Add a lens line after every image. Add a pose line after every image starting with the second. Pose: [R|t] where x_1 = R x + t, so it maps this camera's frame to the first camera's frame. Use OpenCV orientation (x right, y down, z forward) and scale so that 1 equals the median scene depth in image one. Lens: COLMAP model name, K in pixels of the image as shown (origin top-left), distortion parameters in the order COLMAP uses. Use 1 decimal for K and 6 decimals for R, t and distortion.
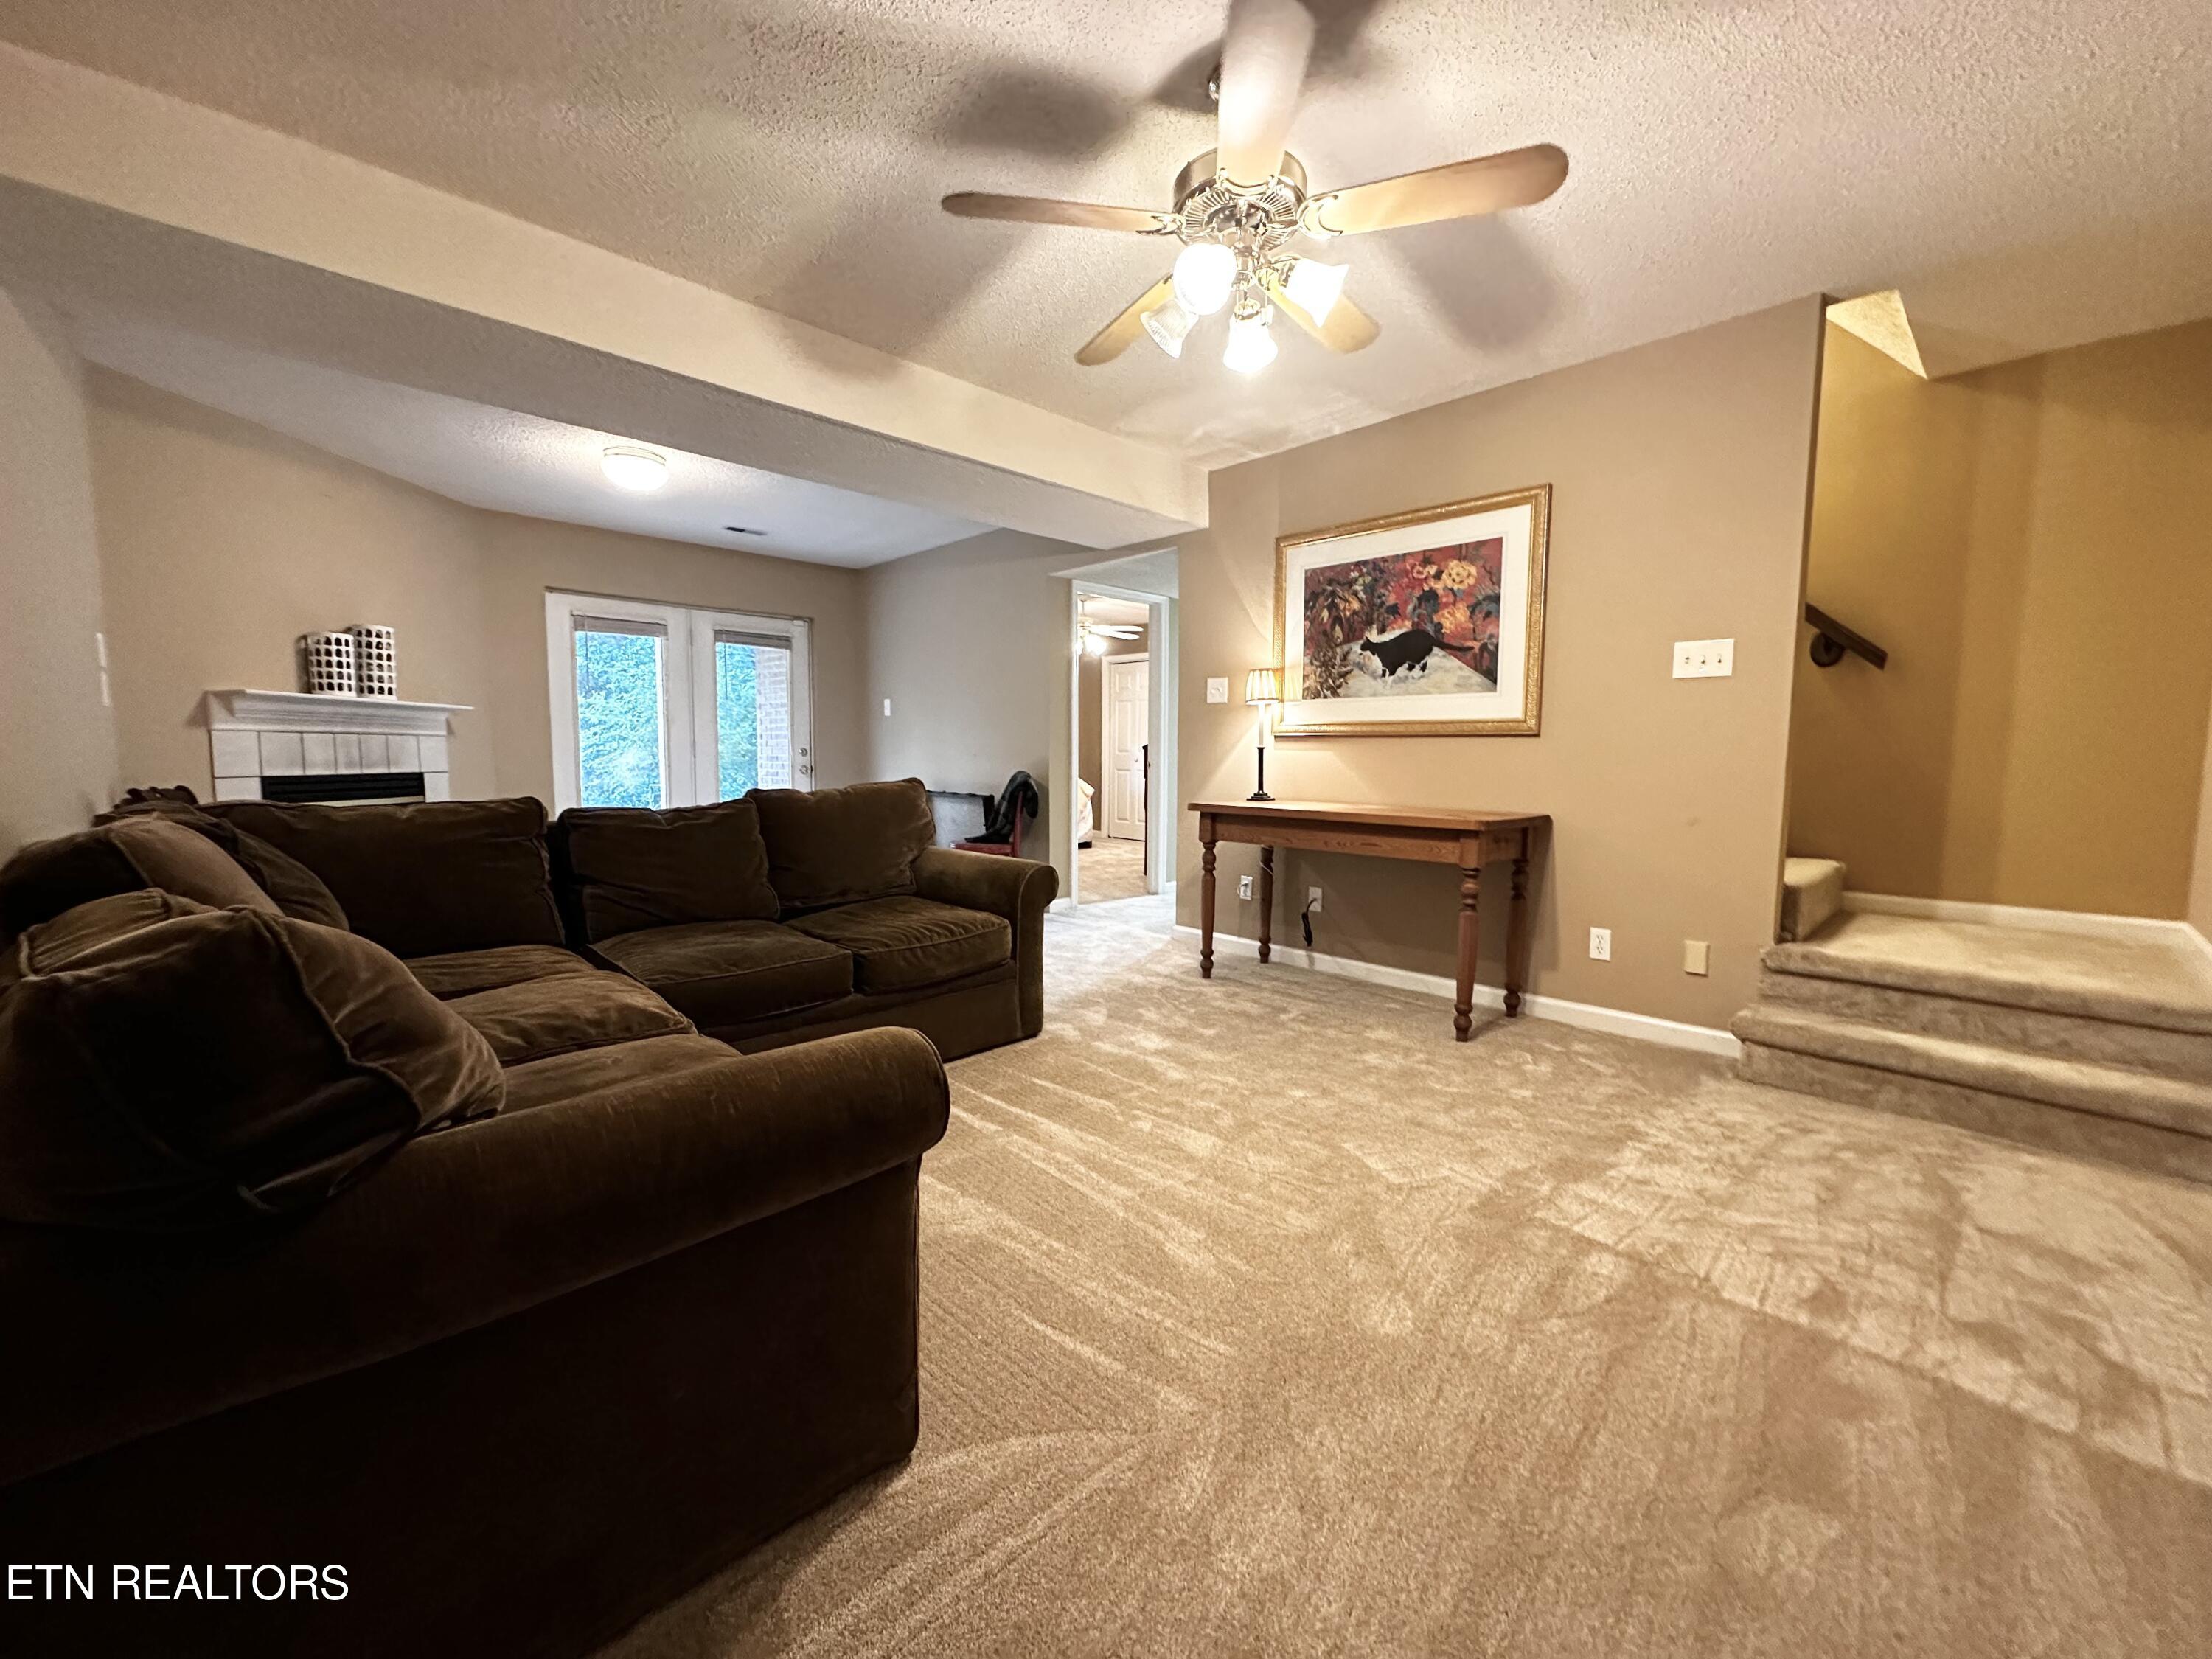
lens RADIAL K [[883.7, 0, 1108.3], [0, 883.7, 825.8], [0, 0, 1]] dist [0.000291, -0.000116]
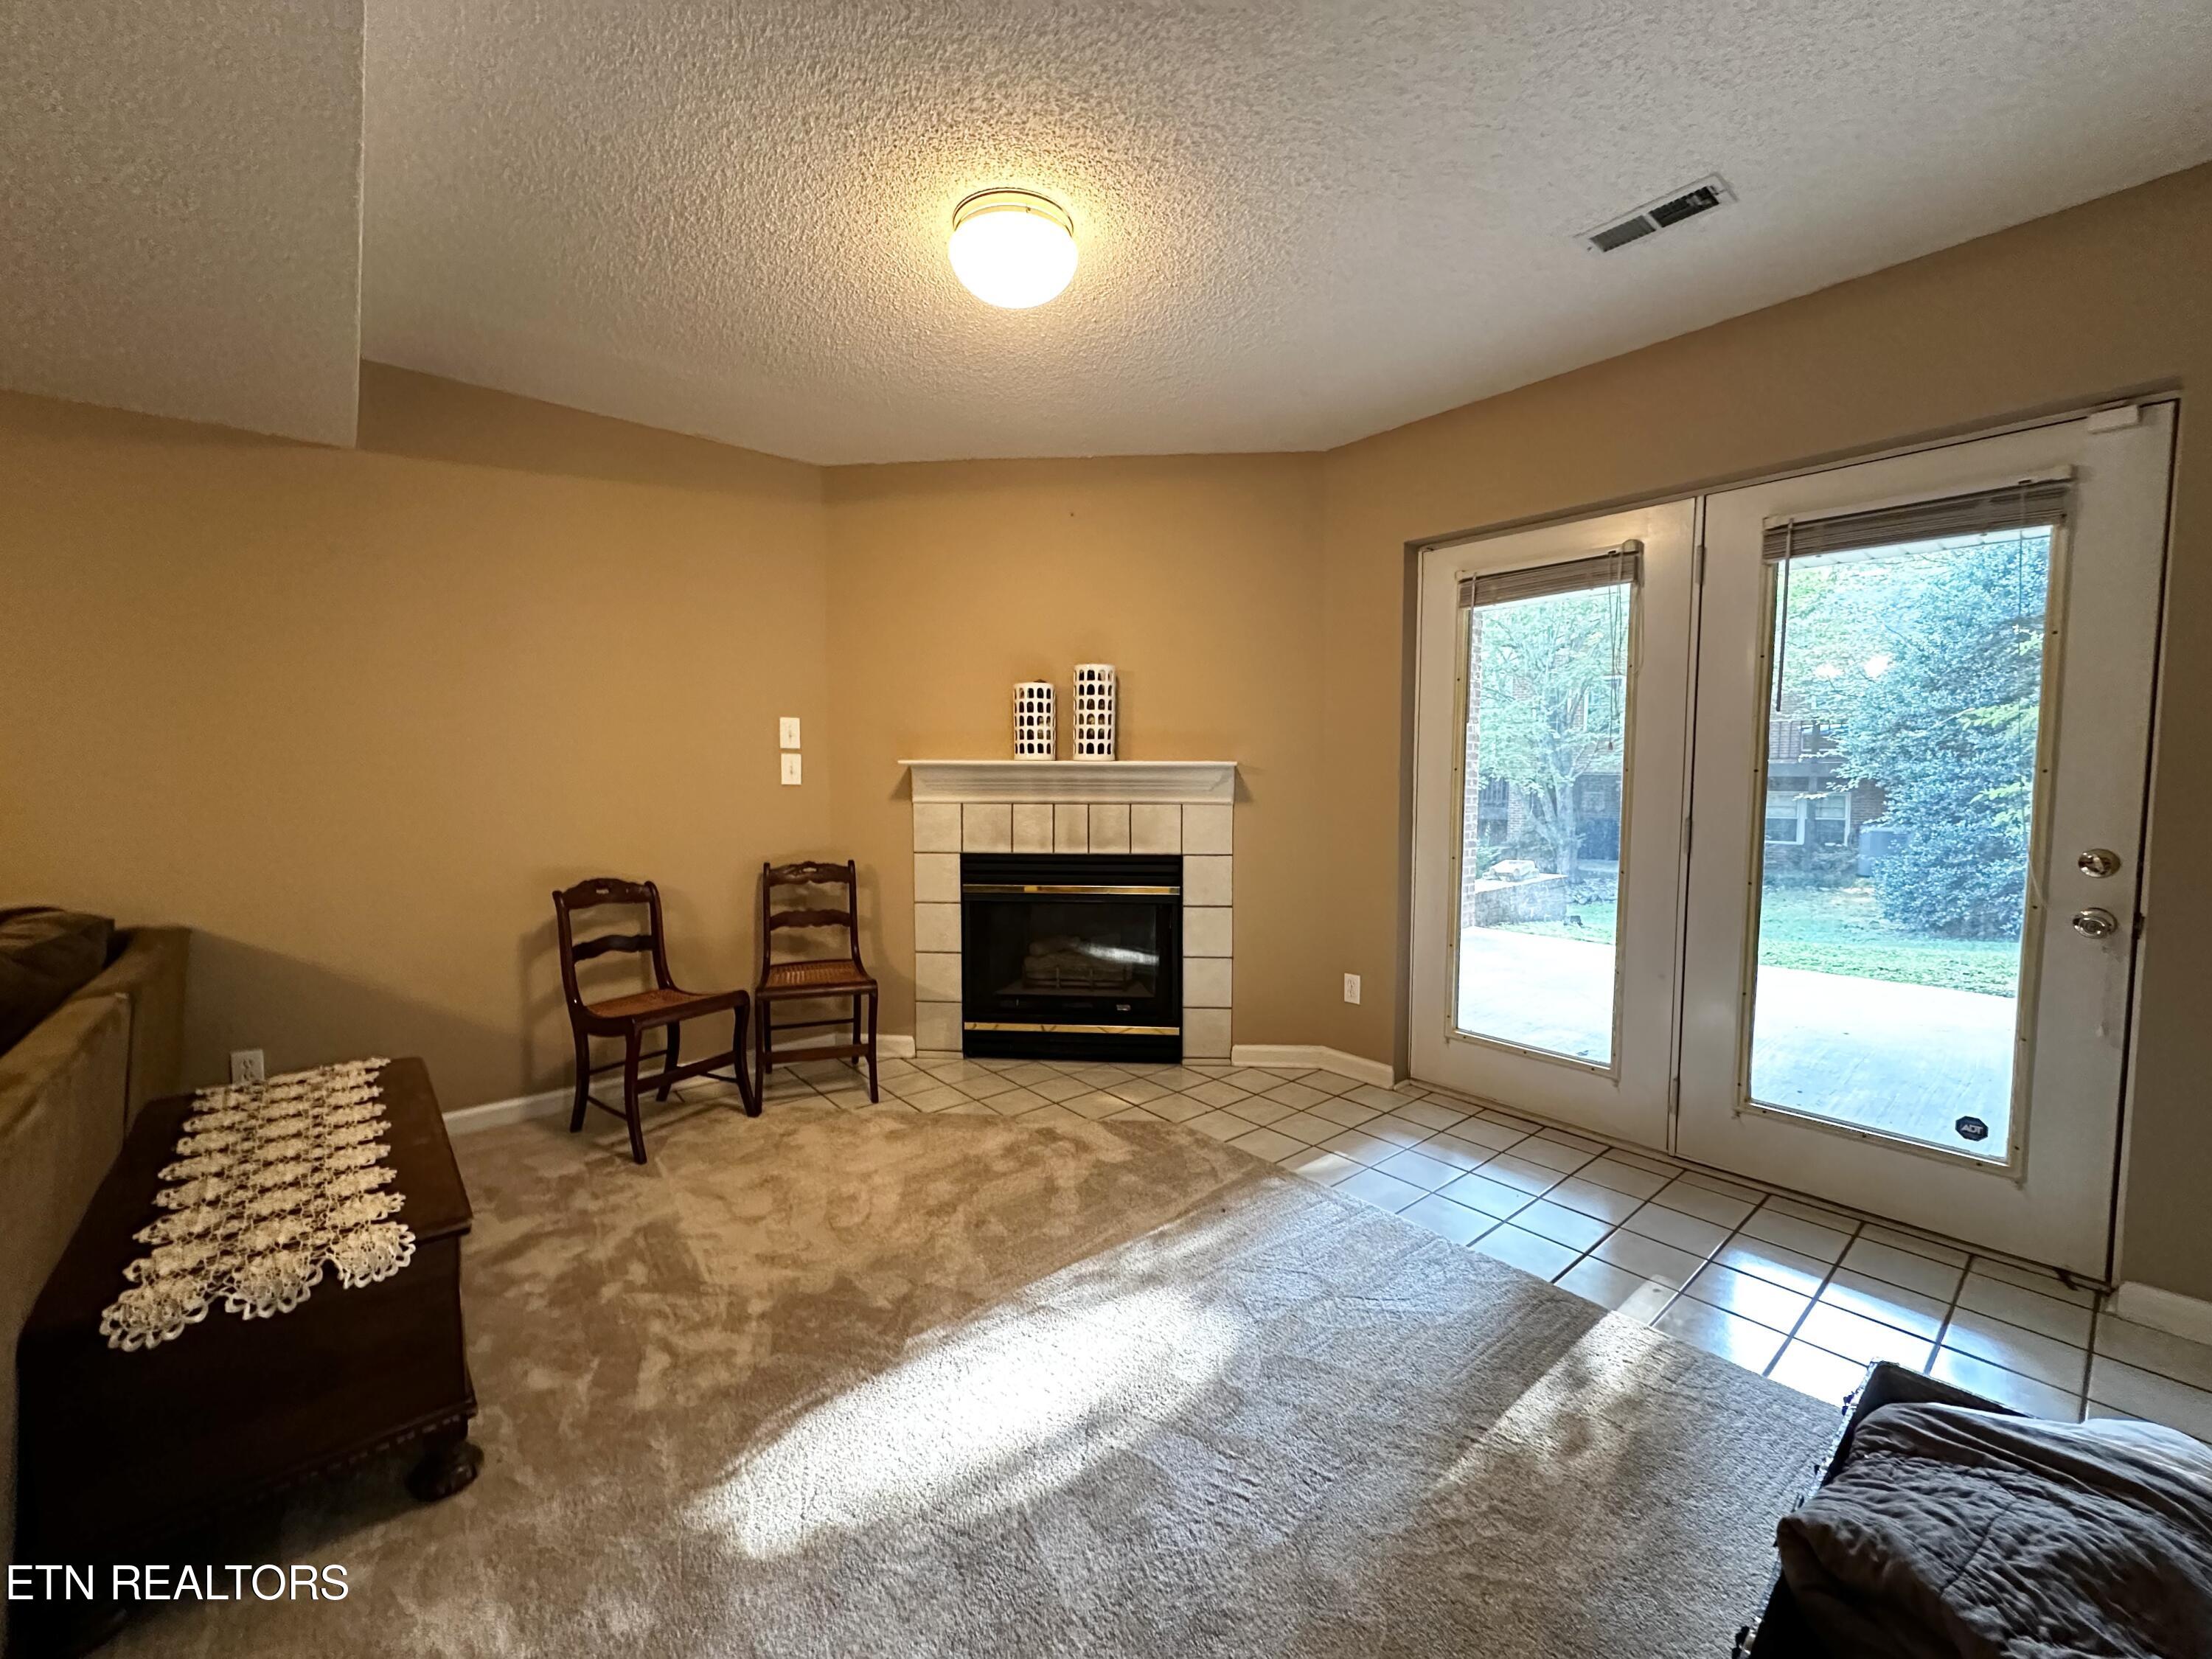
lens RADIAL K [[883.7, 0, 1105.3], [0, 883.7, 838.1], [0, 0, 1]] dist [0.000291, -0.000116]
pose [[-0.046155, 0.041751, -0.998061, -0.047535], [-0.088131, 0.995060, 0.045701, -0.110886], [0.995039, 0.090070, -0.042247, 1.051631]]
